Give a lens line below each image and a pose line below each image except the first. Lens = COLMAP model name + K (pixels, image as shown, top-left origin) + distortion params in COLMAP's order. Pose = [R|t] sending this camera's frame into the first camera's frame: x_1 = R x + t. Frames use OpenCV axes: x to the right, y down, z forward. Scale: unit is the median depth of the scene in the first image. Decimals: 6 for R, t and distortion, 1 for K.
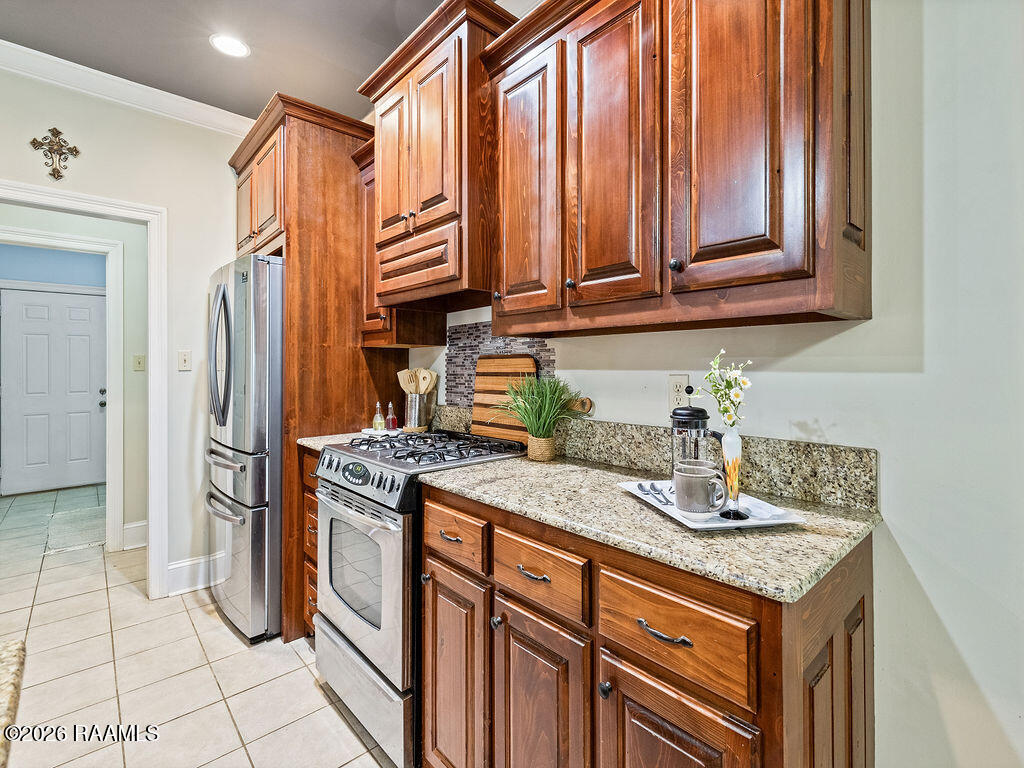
lens RADIAL K [[478.6, 0, 511.5], [0, 478.6, 366.0], [0, 0, 1]] dist [0.008239, -0.003363]
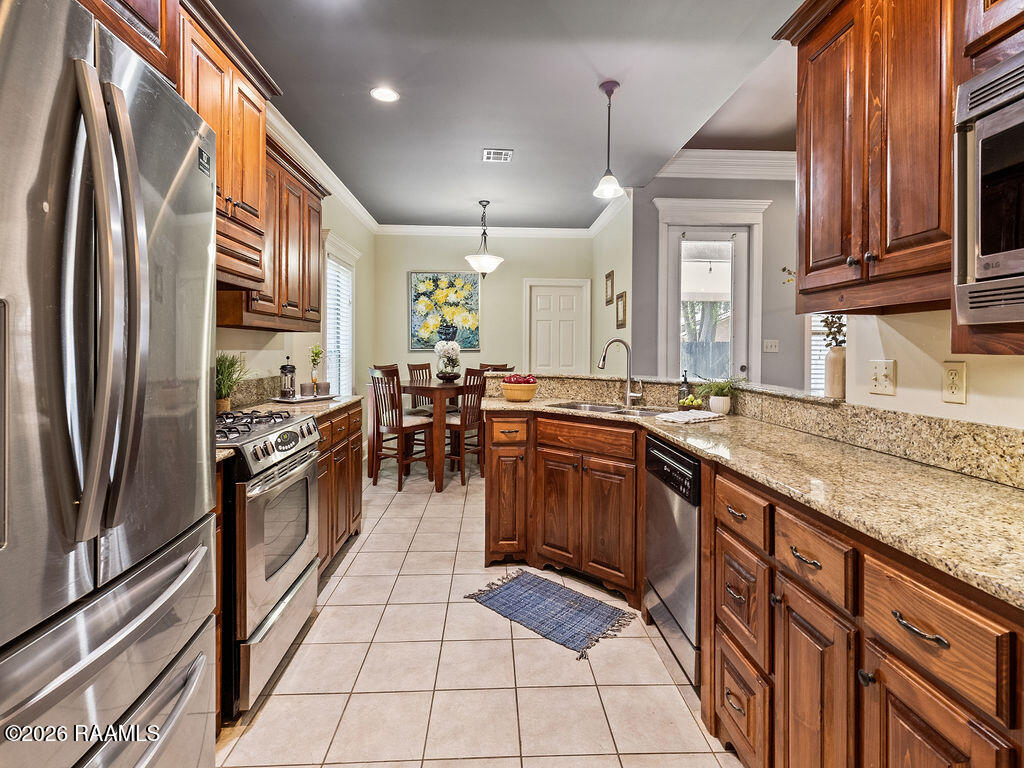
lens RADIAL K [[478.6, 0, 510.8], [0, 478.6, 350.2], [0, 0, 1]] dist [0.008239, -0.003363]
pose [[-0.776051, -0.002063, 0.630666, -1.183947], [-0.002031, 0.999998, 0.000773, 0.006153], [-0.630667, -0.000681, -0.776054, 1.256570]]
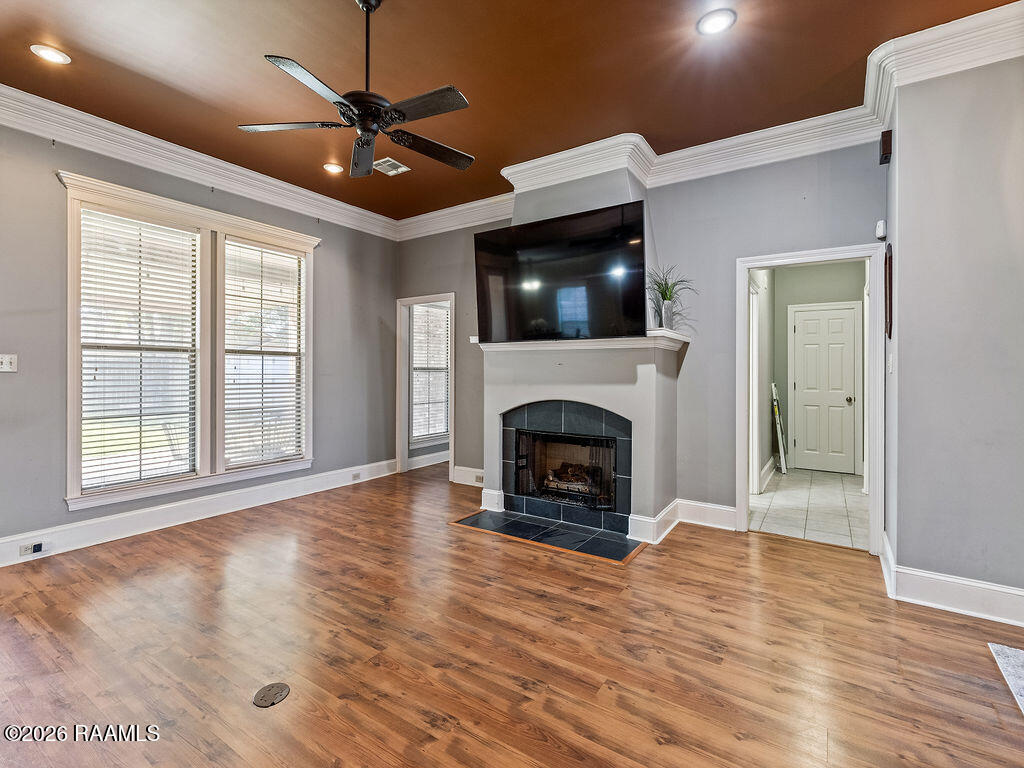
lens RADIAL K [[478.6, 0, 521.6], [0, 478.6, 367.1], [0, 0, 1]] dist [0.008239, -0.003363]
pose [[-0.966320, 0.004342, -0.257306, -1.915673], [0.003787, 0.999989, 0.002651, 0.002578], [0.257314, 0.001587, -0.966326, 0.727301]]
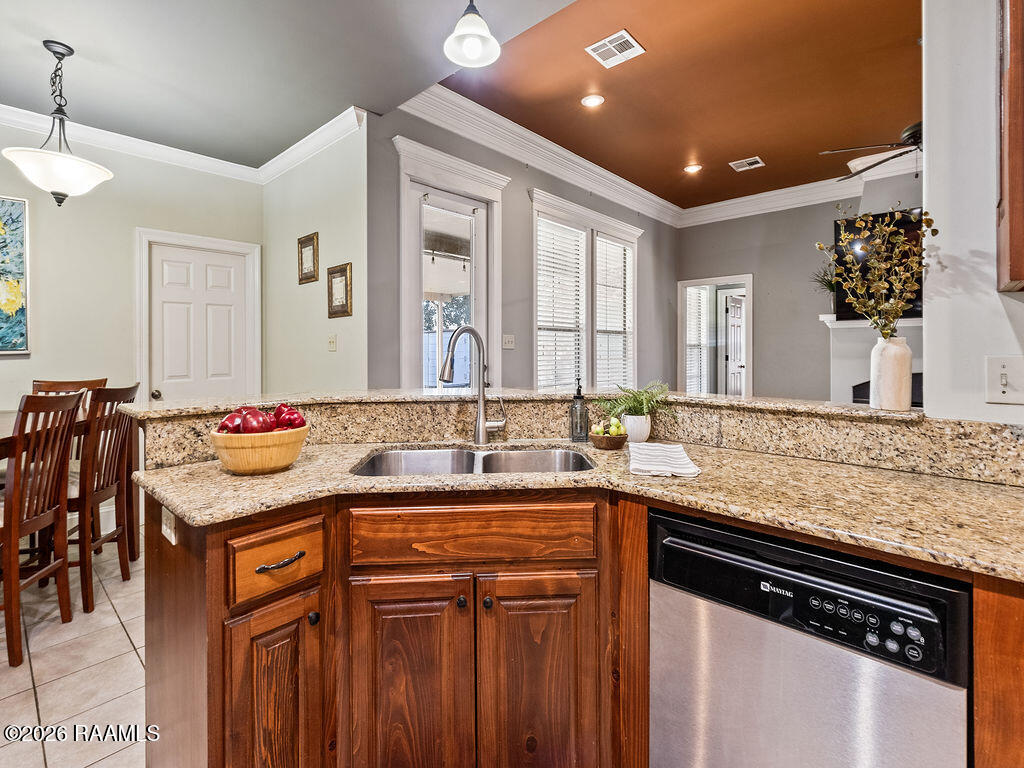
lens RADIAL K [[478.6, 0, 513.6], [0, 478.6, 350.3], [0, 0, 1]] dist [0.008239, -0.003363]
pose [[-0.994207, 0.014282, -0.106526, -0.543749], [0.013267, 0.999860, 0.010236, 0.002319], [0.106658, 0.008763, -0.994257, 0.768318]]
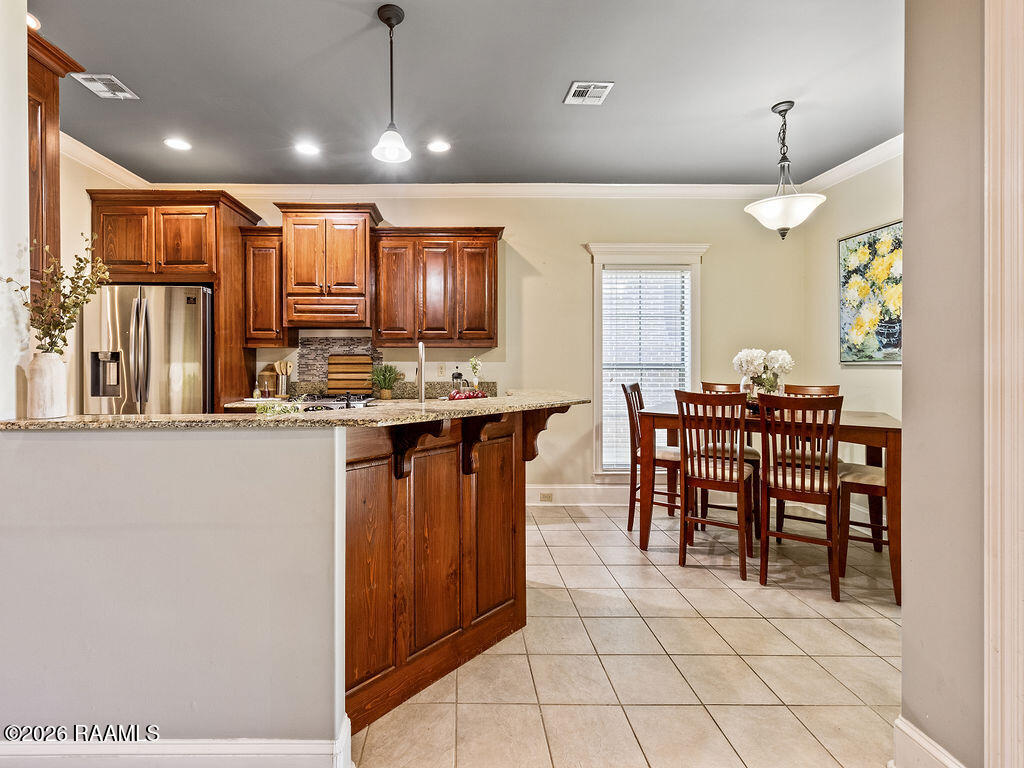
lens RADIAL K [[478.6, 0, 461.4], [0, 478.6, 365.6], [0, 0, 1]] dist [0.008239, -0.003363]
pose [[0.659643, -0.002073, 0.751576, -1.214766], [-0.004586, 0.999966, 0.006783, 0.008575], [-0.751565, -0.007921, 0.659612, -0.696314]]
